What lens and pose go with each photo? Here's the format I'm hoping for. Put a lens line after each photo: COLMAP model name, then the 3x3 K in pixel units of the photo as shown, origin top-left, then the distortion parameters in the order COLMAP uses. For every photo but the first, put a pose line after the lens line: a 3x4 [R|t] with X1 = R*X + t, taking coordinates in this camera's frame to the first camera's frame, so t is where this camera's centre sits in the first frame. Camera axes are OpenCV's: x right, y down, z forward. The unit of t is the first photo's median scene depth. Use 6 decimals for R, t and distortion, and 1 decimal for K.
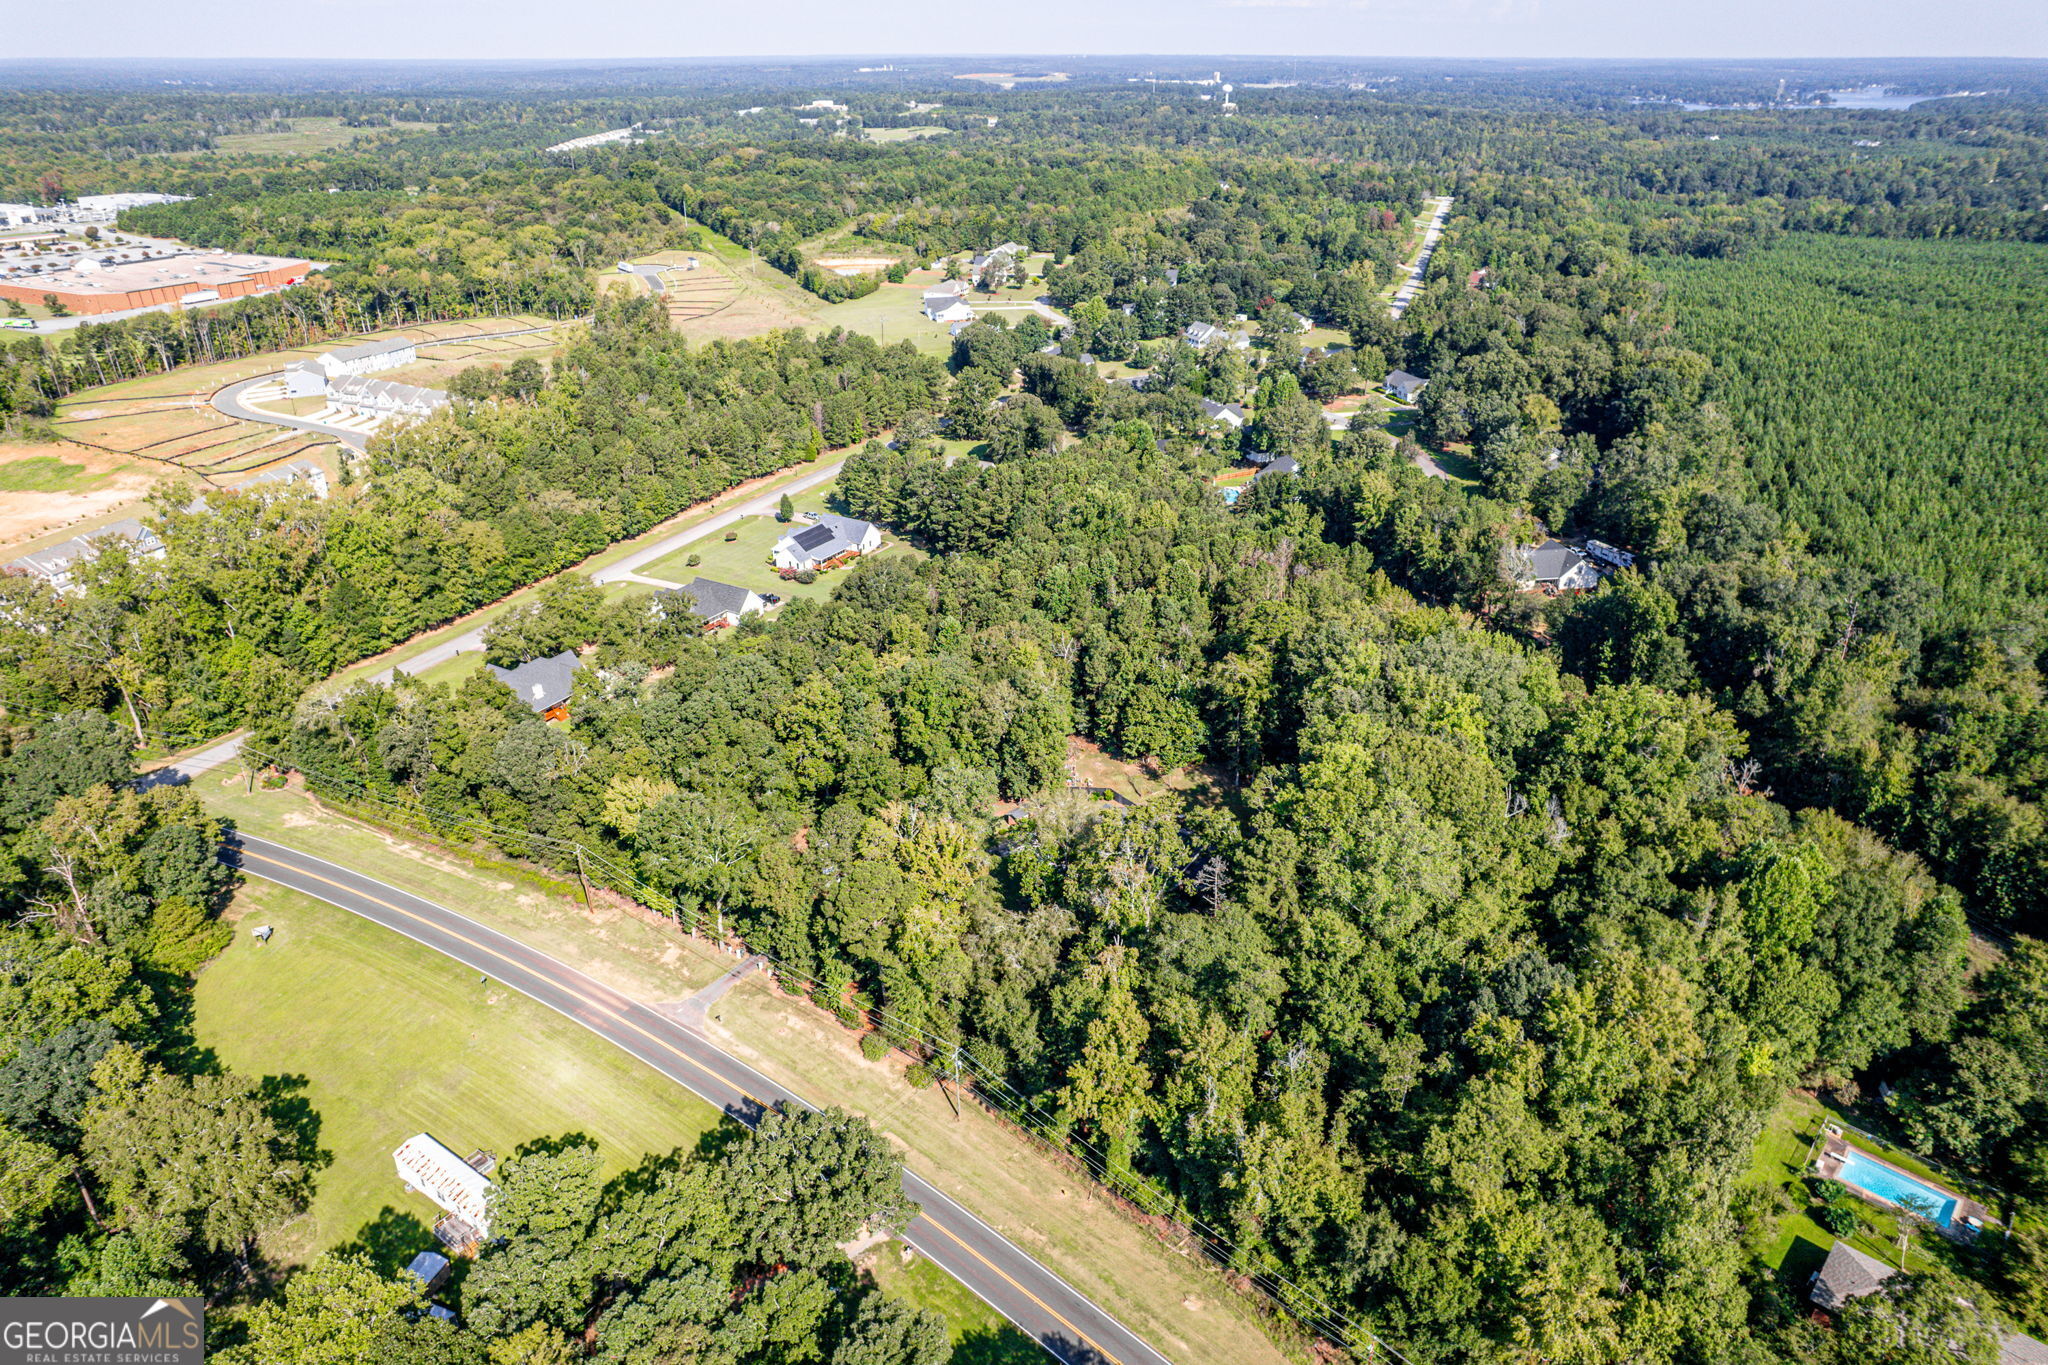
lens RADIAL K [[1320.3, 0, 1030.2], [0, 1320.3, 673.3], [0, 0, 1]] dist [-0.089228, 0.081538]
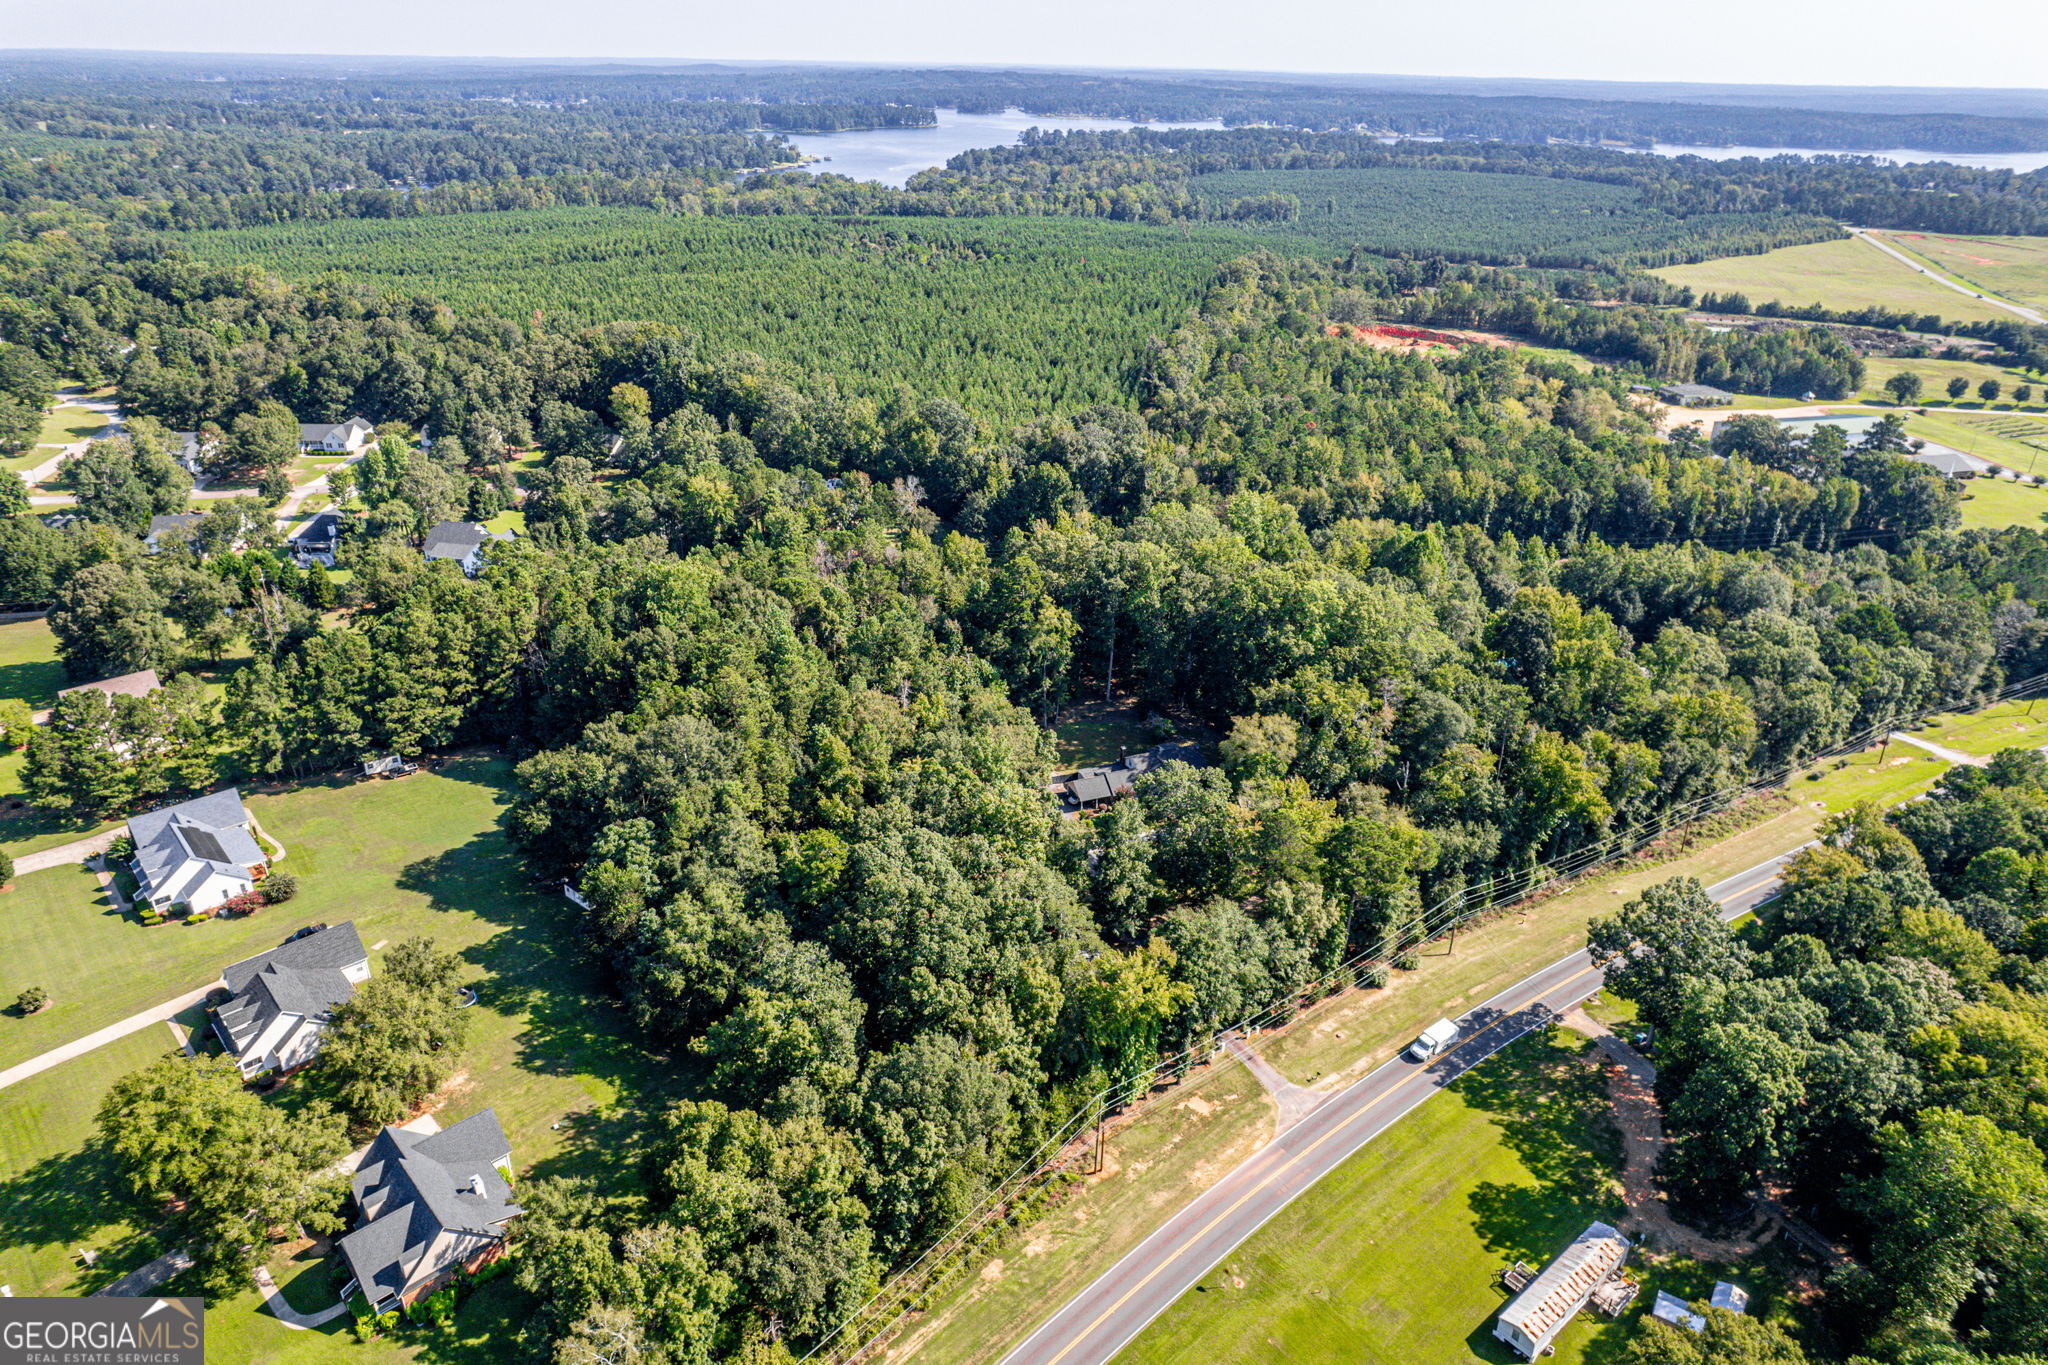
lens RADIAL K [[1320.3, 0, 1030.2], [0, 1320.3, 673.3], [0, 0, 1]] dist [-0.089228, 0.081538]
pose [[0.272090, -0.405890, 0.872479, -0.554977], [0.400562, 0.872173, 0.280829, -0.188209], [-0.874938, 0.273071, 0.399894, 0.399284]]
